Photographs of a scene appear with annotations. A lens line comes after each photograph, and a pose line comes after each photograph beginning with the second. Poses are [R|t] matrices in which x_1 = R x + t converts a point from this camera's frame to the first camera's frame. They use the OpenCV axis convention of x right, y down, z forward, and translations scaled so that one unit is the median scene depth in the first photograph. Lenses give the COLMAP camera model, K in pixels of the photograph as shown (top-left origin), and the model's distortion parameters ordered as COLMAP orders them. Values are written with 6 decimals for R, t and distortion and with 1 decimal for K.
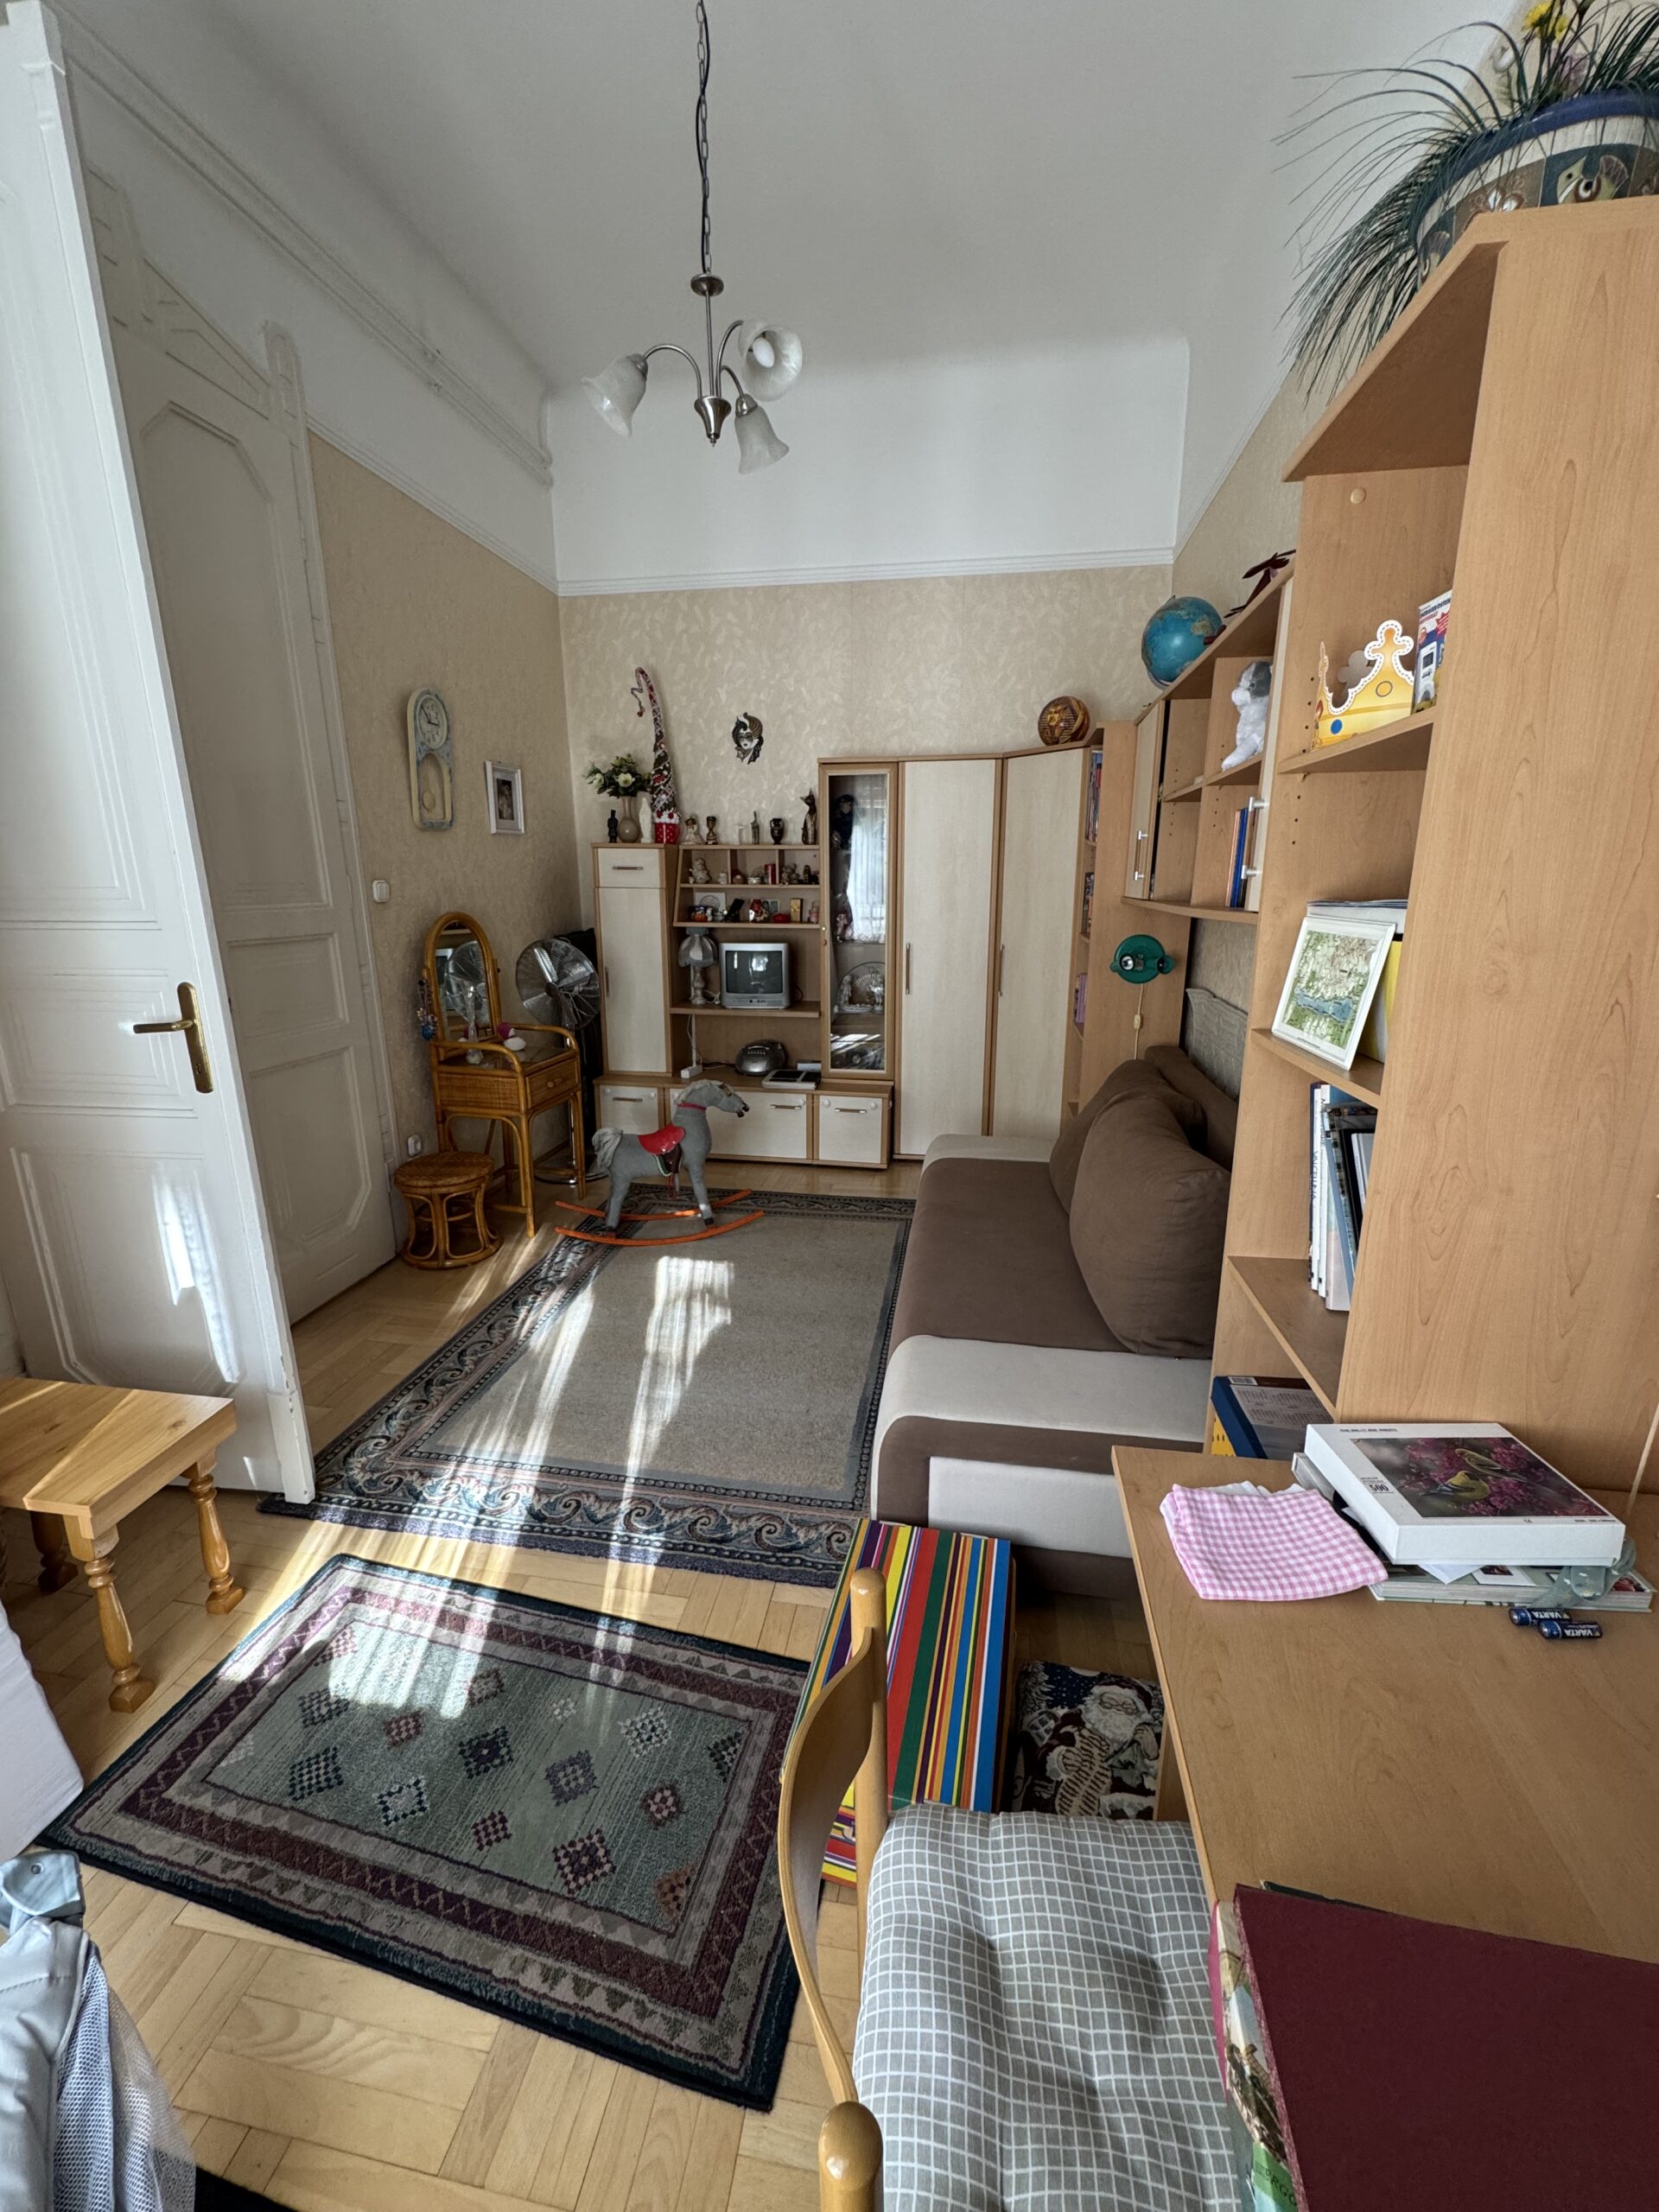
lens RADIAL K [[881.7, 0, 825.3], [0, 881.7, 1112.4], [0, 0, 1]] dist [-0.003969, 0.000624]
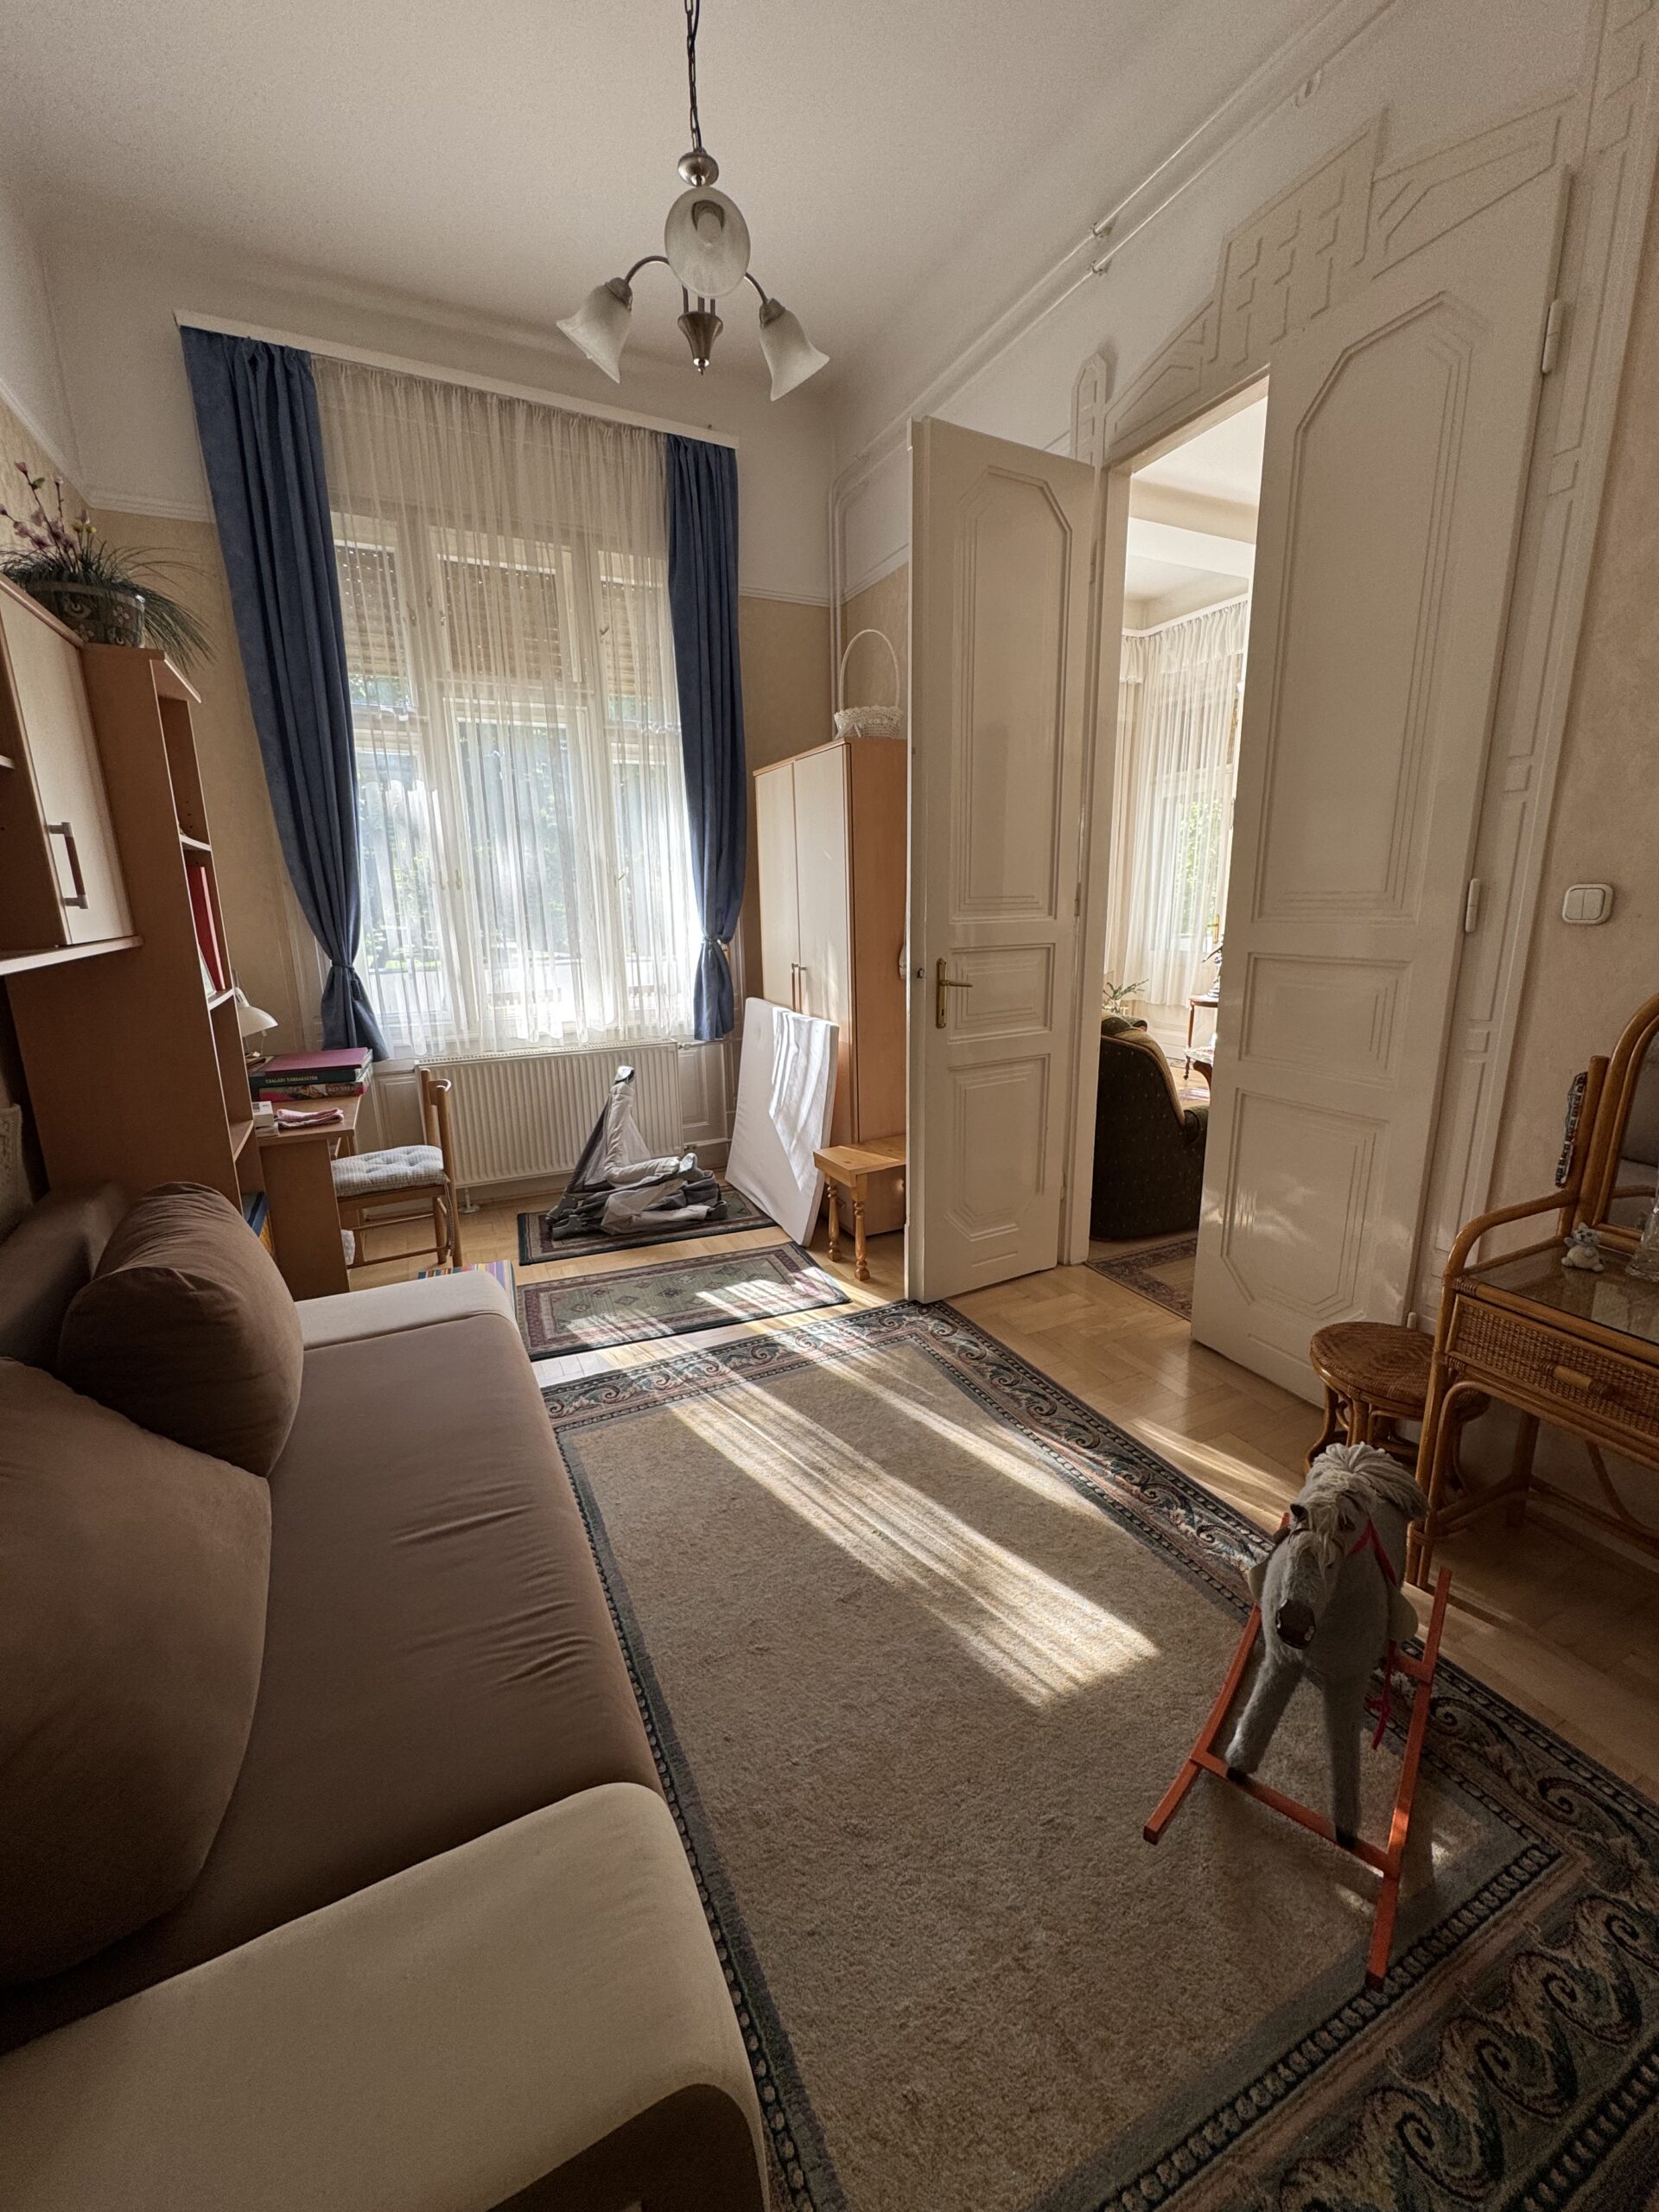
lens RADIAL K [[881.7, 0, 834.8], [0, 881.7, 1103.2], [0, 0, 1]] dist [-0.003969, 0.000624]
pose [[-0.812844, 0.154932, -0.561498, 0.316165], [-0.124589, 0.895422, 0.427430, -0.491873], [0.569000, 0.417391, -0.708536, 1.825903]]
